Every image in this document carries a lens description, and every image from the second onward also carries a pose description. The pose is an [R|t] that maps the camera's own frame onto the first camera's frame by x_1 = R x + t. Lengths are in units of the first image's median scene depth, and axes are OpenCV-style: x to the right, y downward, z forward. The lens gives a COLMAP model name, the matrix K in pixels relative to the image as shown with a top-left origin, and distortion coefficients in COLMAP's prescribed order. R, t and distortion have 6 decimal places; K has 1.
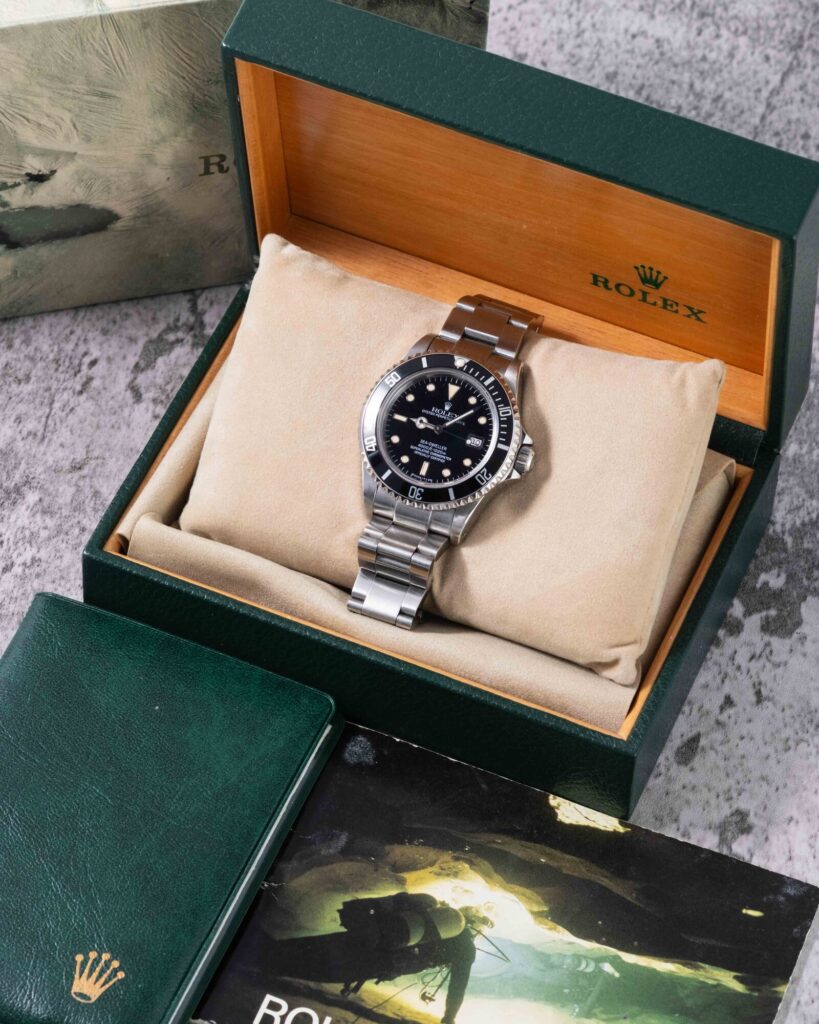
lens RADIAL K [[4323.1, 0, 409.5], [0, 4323.1, 512.0], [0, 0, 1]] dist [0.073227, 10.149762]
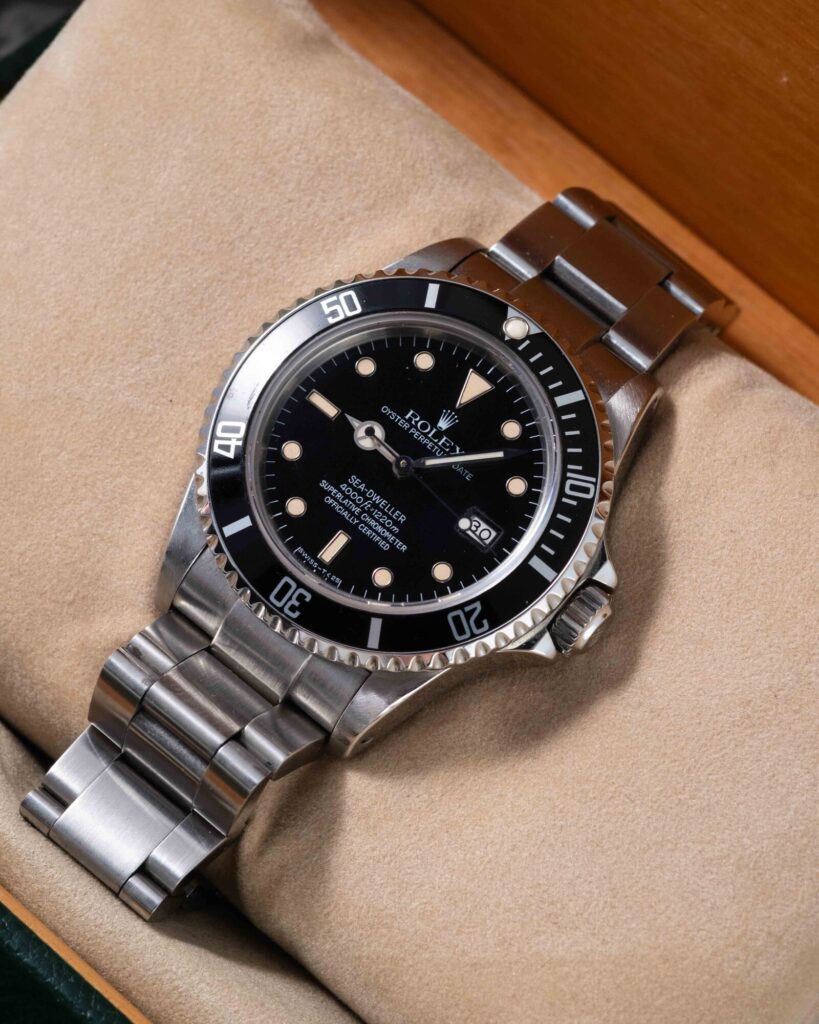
lens RADIAL K [[4716.2, 0, 409.9], [0, 4716.2, 487.0], [0, 0, 1]] dist [0.029487, 14.320897]
pose [[0.931846, 0.362795, 0.006535, 0.005108], [-0.362445, 0.931500, -0.030684, -0.004507], [-0.017220, 0.026224, 0.999508, 0.572625]]
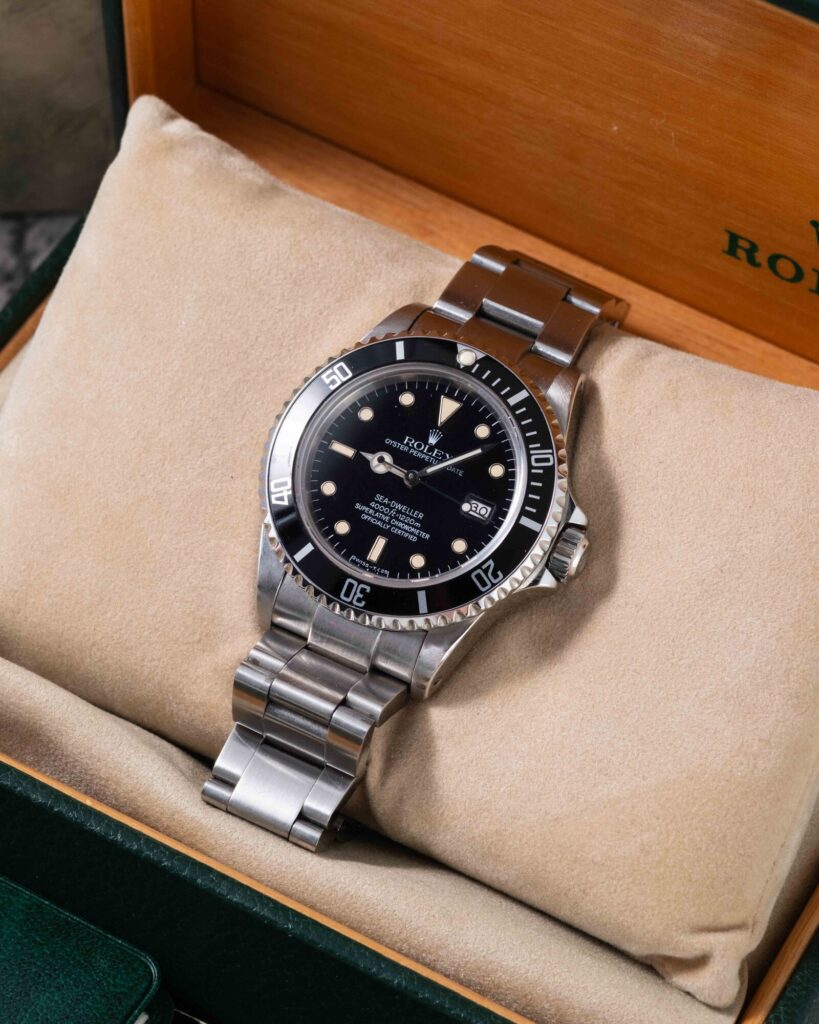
lens RADIAL K [[4323.1, 0, 409.5], [0, 4323.1, 512.0], [0, 0, 1]] dist [0.073227, 10.149762]
pose [[0.993643, 0.112502, -0.004232, 0.009084], [-0.112579, 0.992709, -0.043073, 0.007662], [-0.000645, 0.043276, 0.999063, 0.473457]]
